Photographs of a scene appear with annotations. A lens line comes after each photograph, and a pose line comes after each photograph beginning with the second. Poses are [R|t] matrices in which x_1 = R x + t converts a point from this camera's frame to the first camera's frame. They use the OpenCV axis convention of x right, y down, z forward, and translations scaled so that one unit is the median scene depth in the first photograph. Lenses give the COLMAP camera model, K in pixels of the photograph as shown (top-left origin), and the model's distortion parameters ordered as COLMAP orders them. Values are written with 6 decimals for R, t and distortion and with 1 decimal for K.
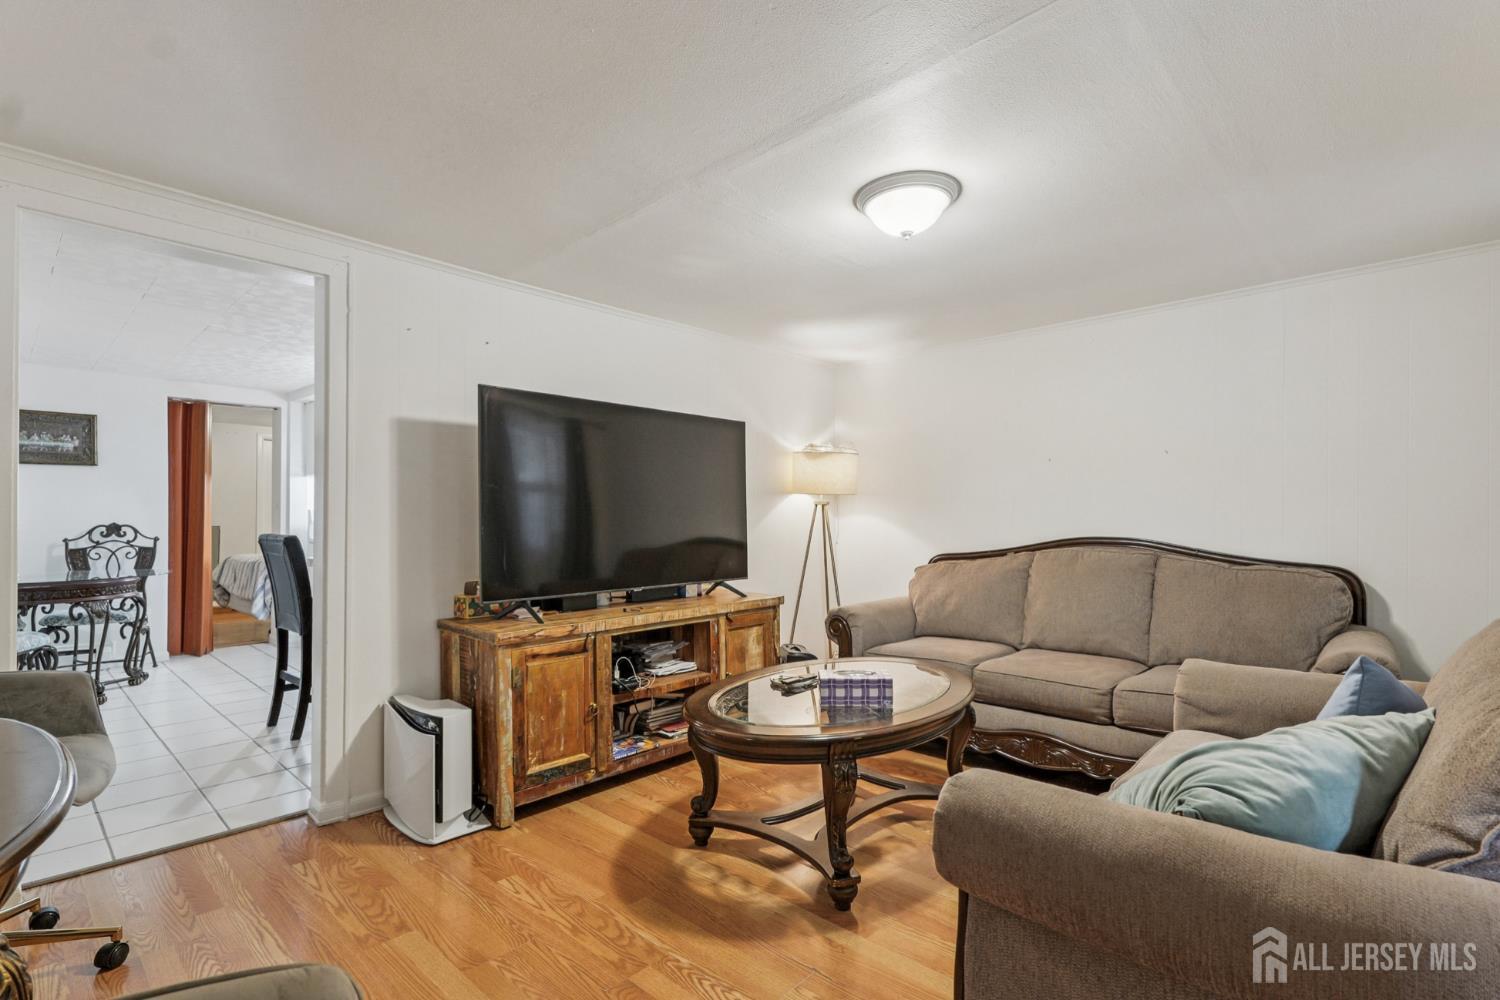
lens RADIAL K [[705.7, 0, 778.0], [0, 705.7, 534.2], [0, 0, 1]] dist [0.004019, 0.000503]
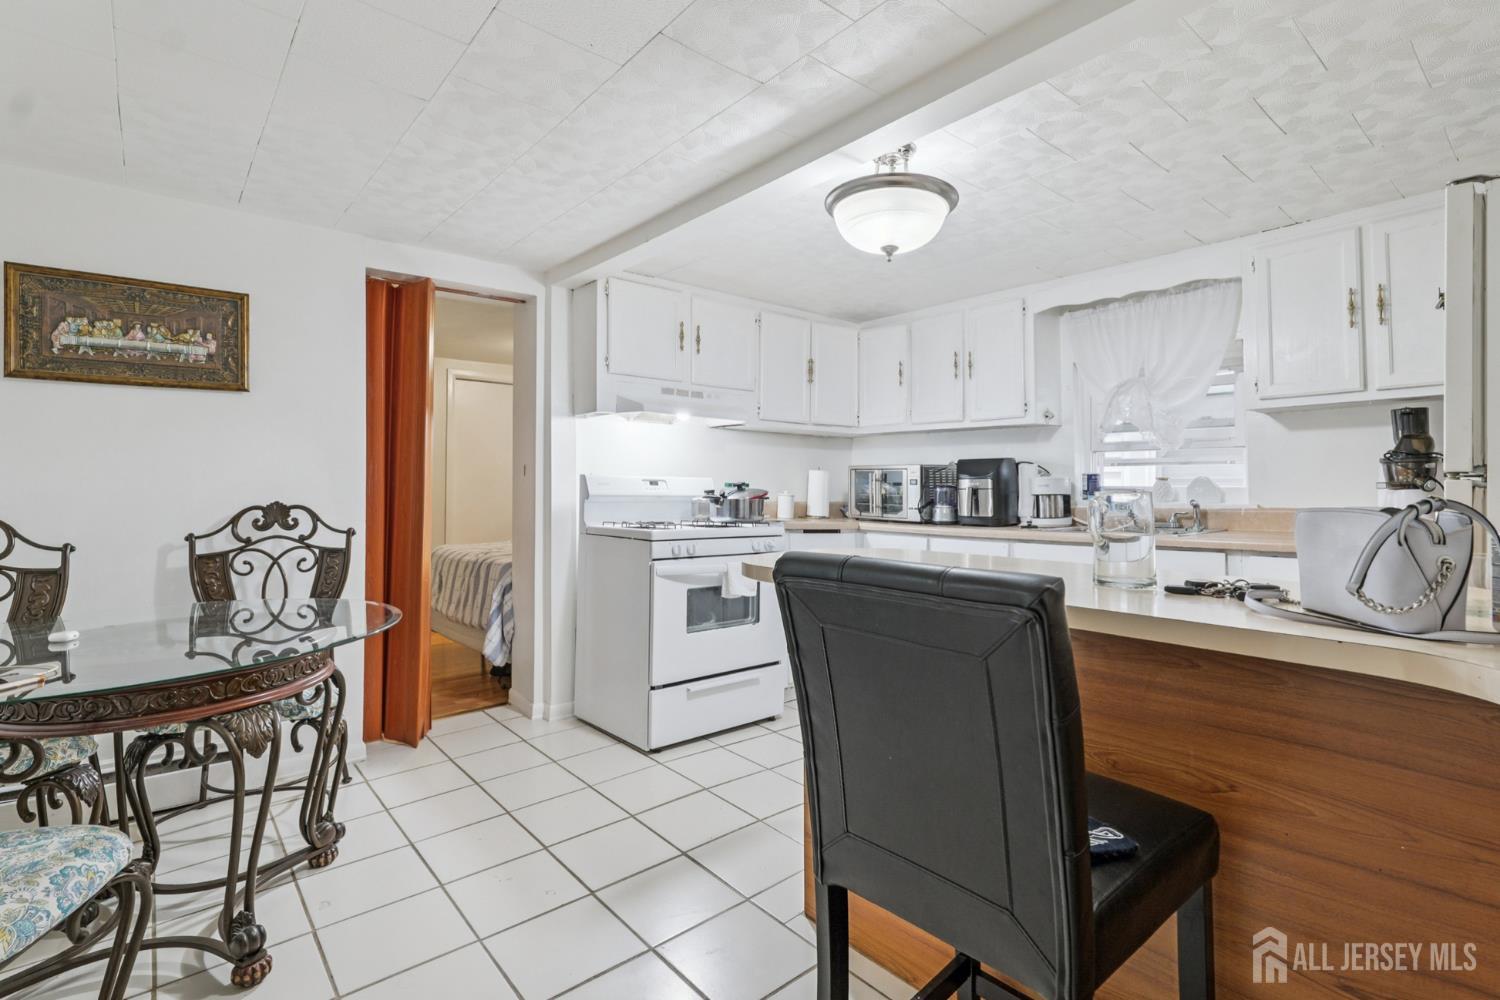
lens RADIAL K [[705.7, 0, 781.0], [0, 705.7, 485.4], [0, 0, 1]] dist [0.004019, 0.000503]
pose [[0.993776, -0.006053, -0.111229, -0.521335], [0.004307, 0.999864, -0.015929, -0.018395], [0.111310, 0.015351, 0.993667, 0.535680]]
